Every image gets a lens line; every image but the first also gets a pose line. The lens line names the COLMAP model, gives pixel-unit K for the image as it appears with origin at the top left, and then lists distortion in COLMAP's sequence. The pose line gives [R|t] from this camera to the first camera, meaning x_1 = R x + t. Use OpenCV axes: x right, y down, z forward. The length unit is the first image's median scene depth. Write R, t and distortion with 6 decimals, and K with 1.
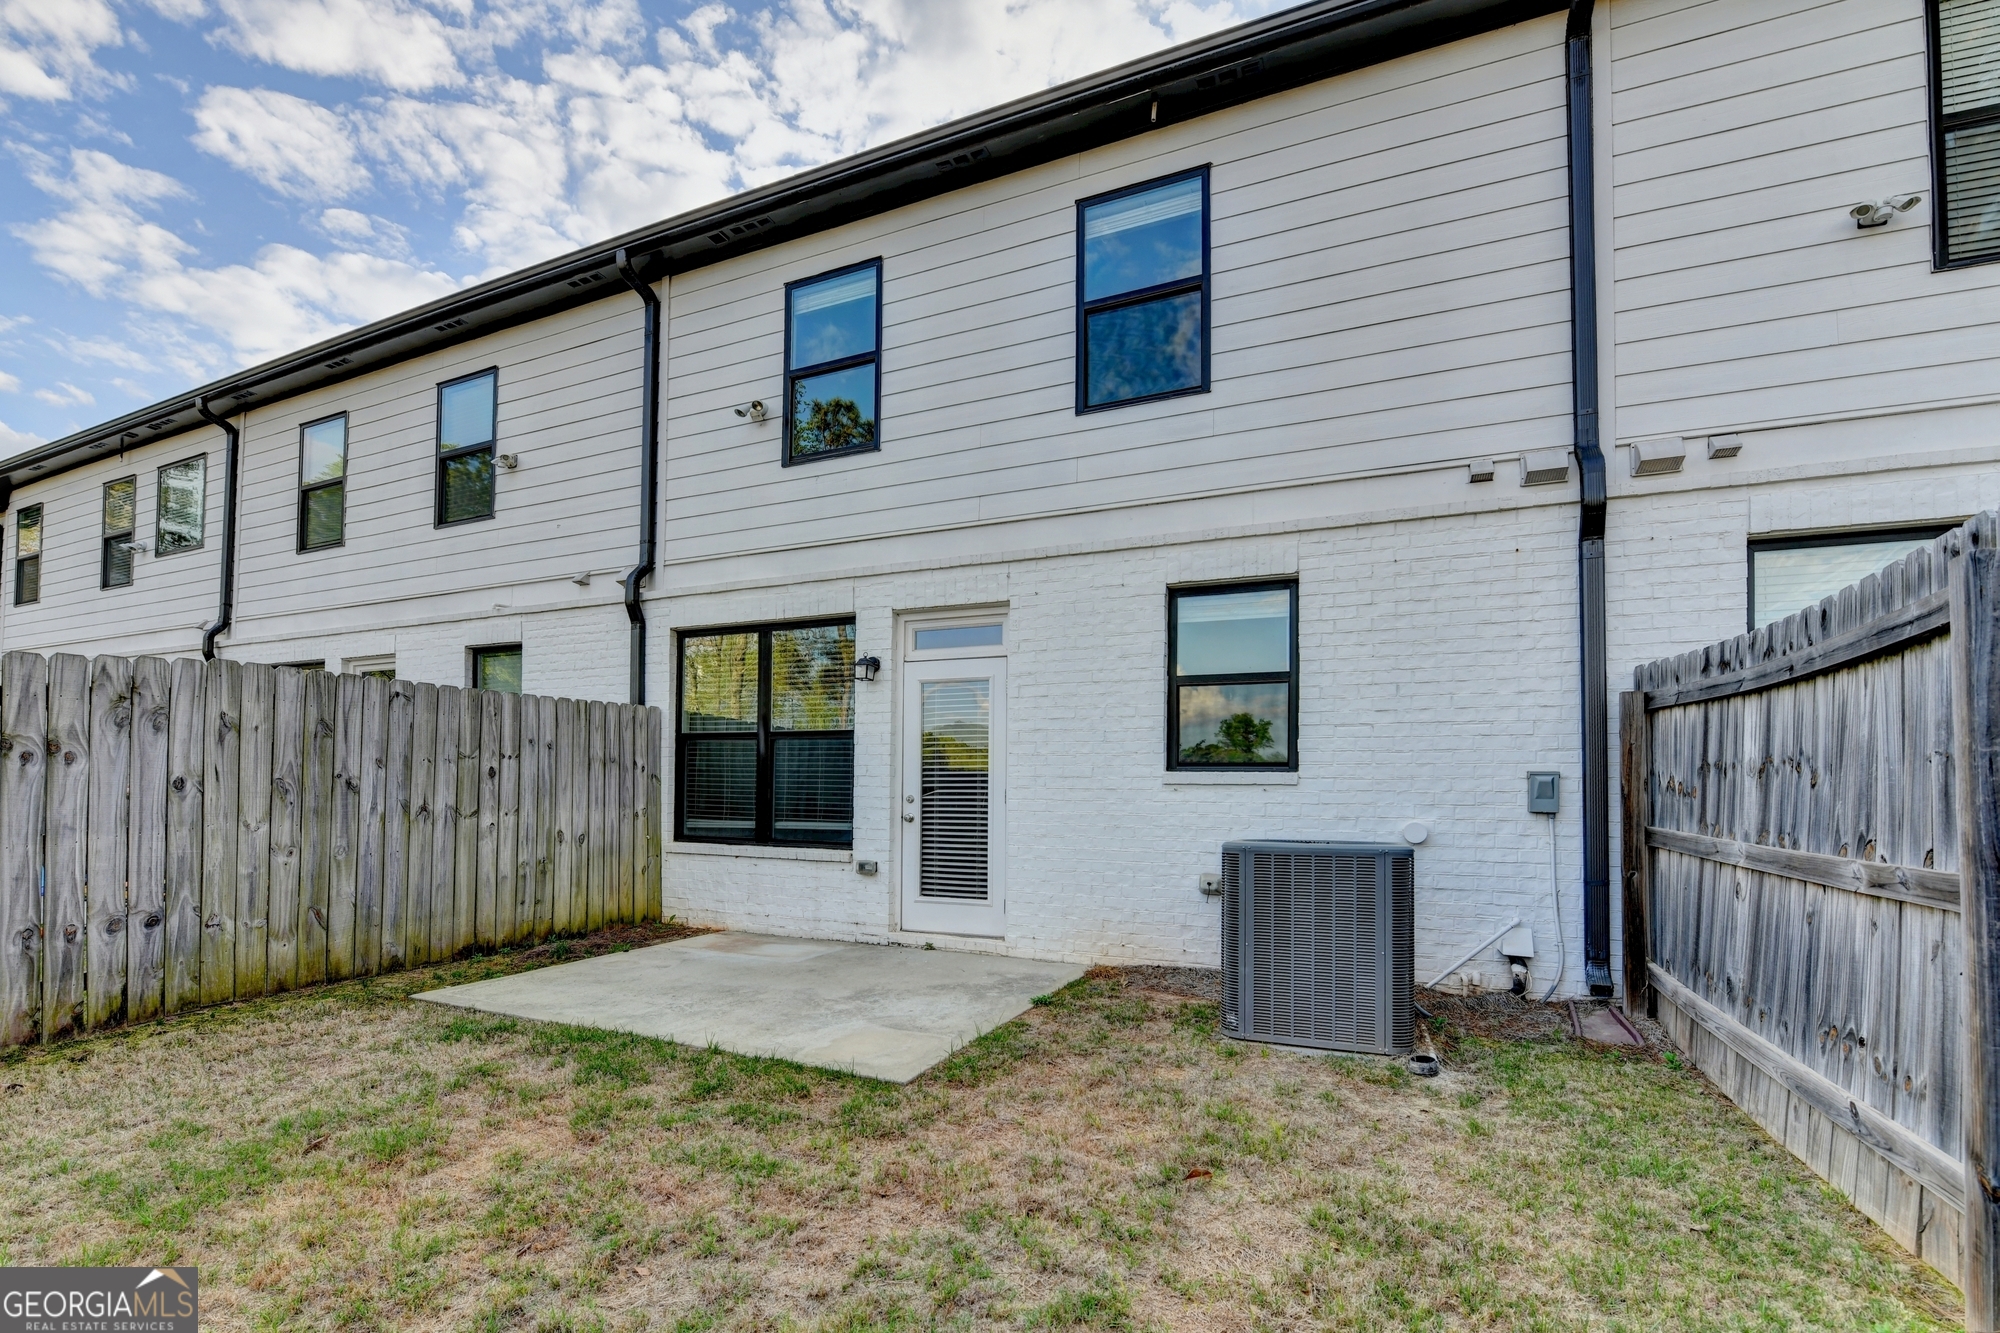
lens RADIAL K [[783.9, 0, 1004.2], [0, 783.9, 683.4], [0, 0, 1]] dist [-0.000040, -0.005140]
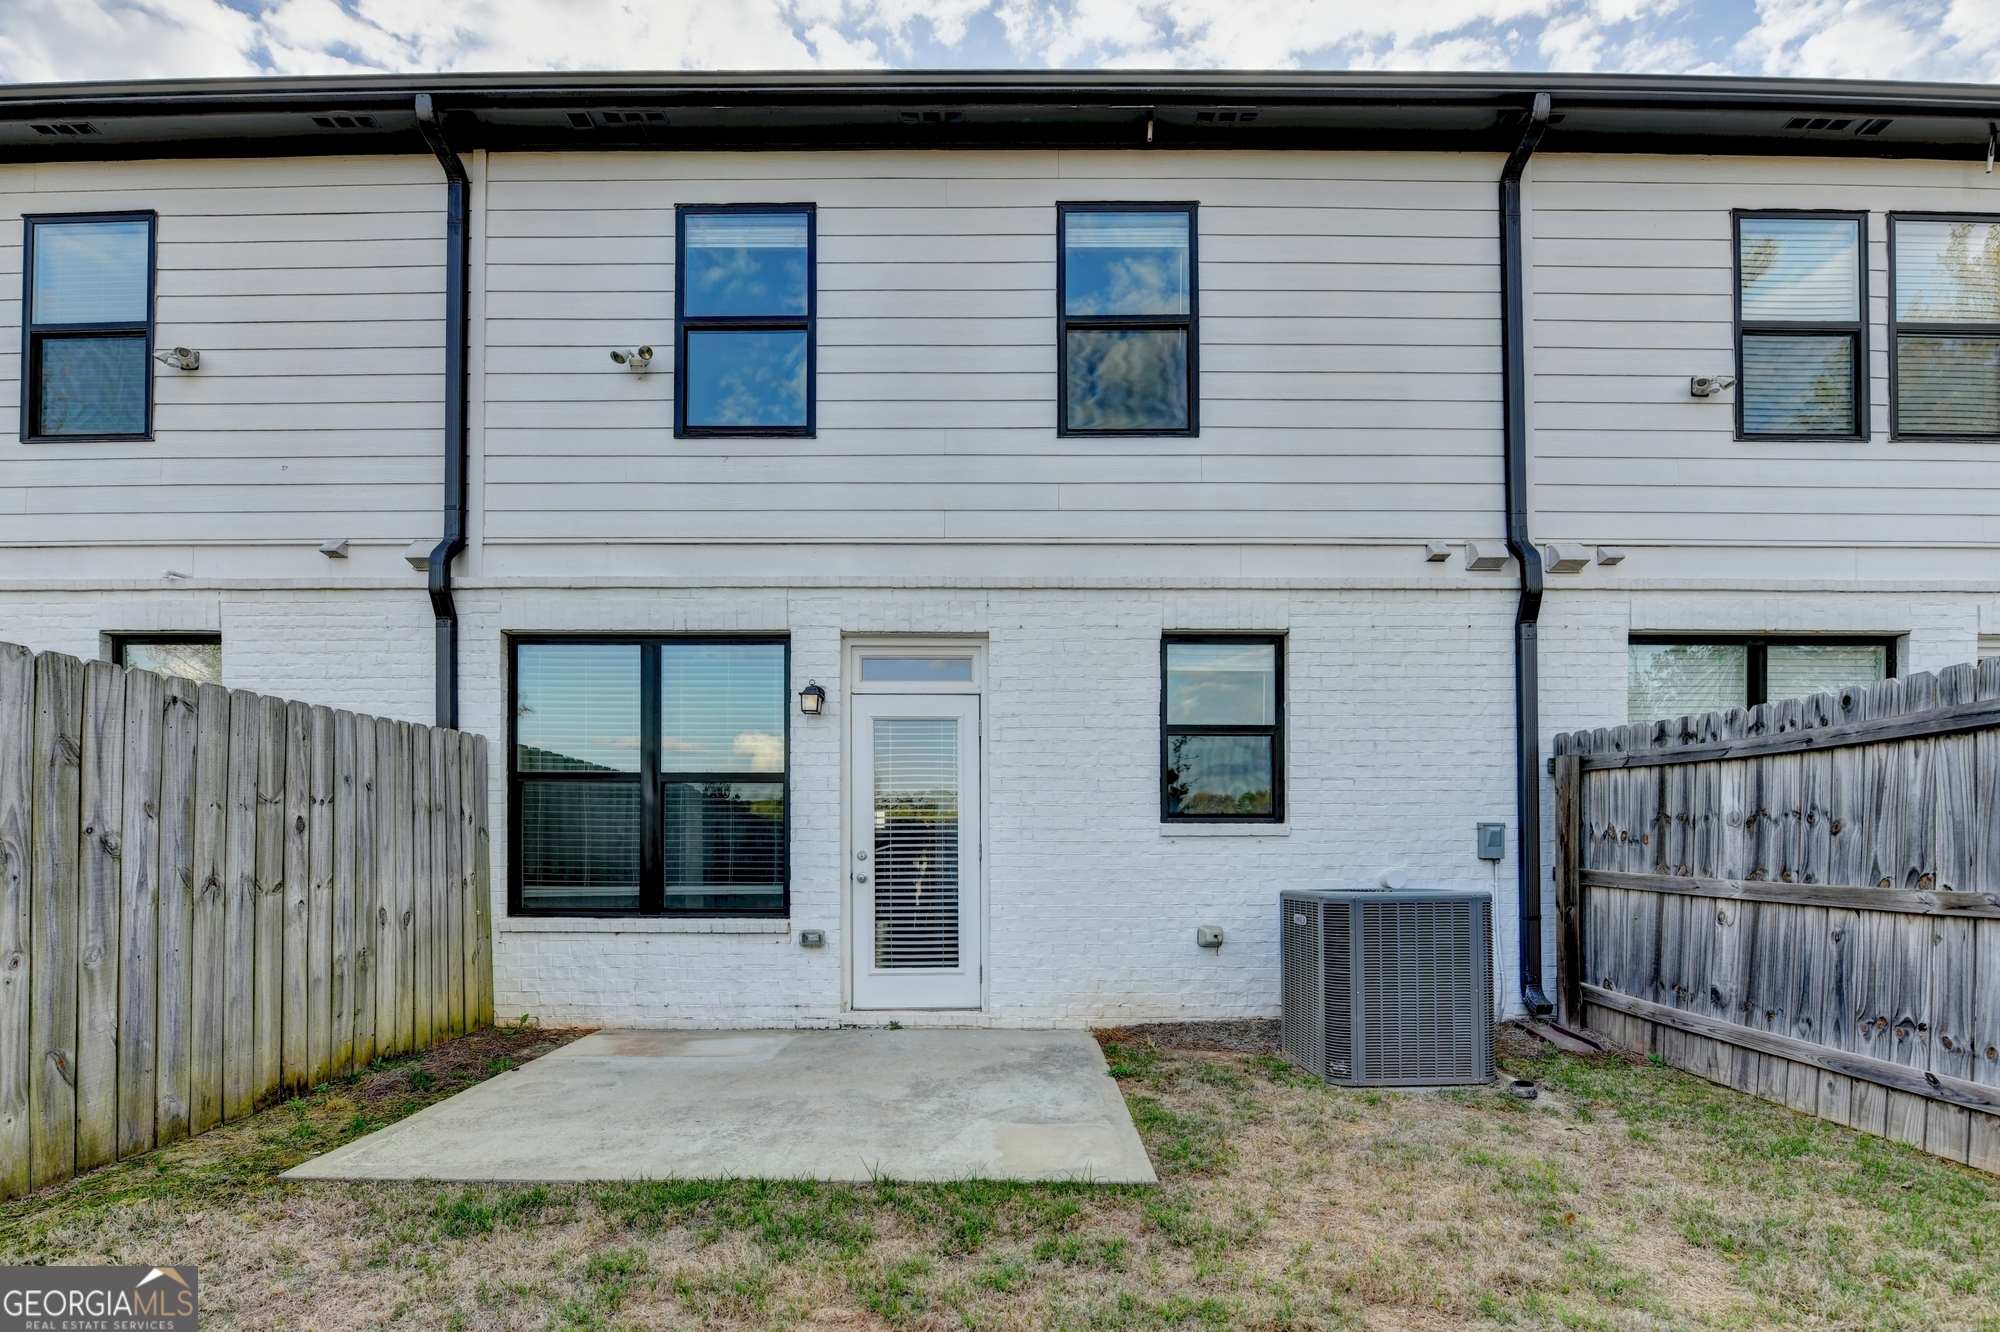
lens RADIAL K [[825.7, 0, 971.8], [0, 825.7, 749.0], [0, 0, 1]] dist [-0.002008, -0.005602]
pose [[0.927310, 0.033004, 0.372837, -0.401277], [-0.041130, 0.999058, 0.013860, 0.016904], [-0.372028, -0.028187, 0.927794, 0.146646]]
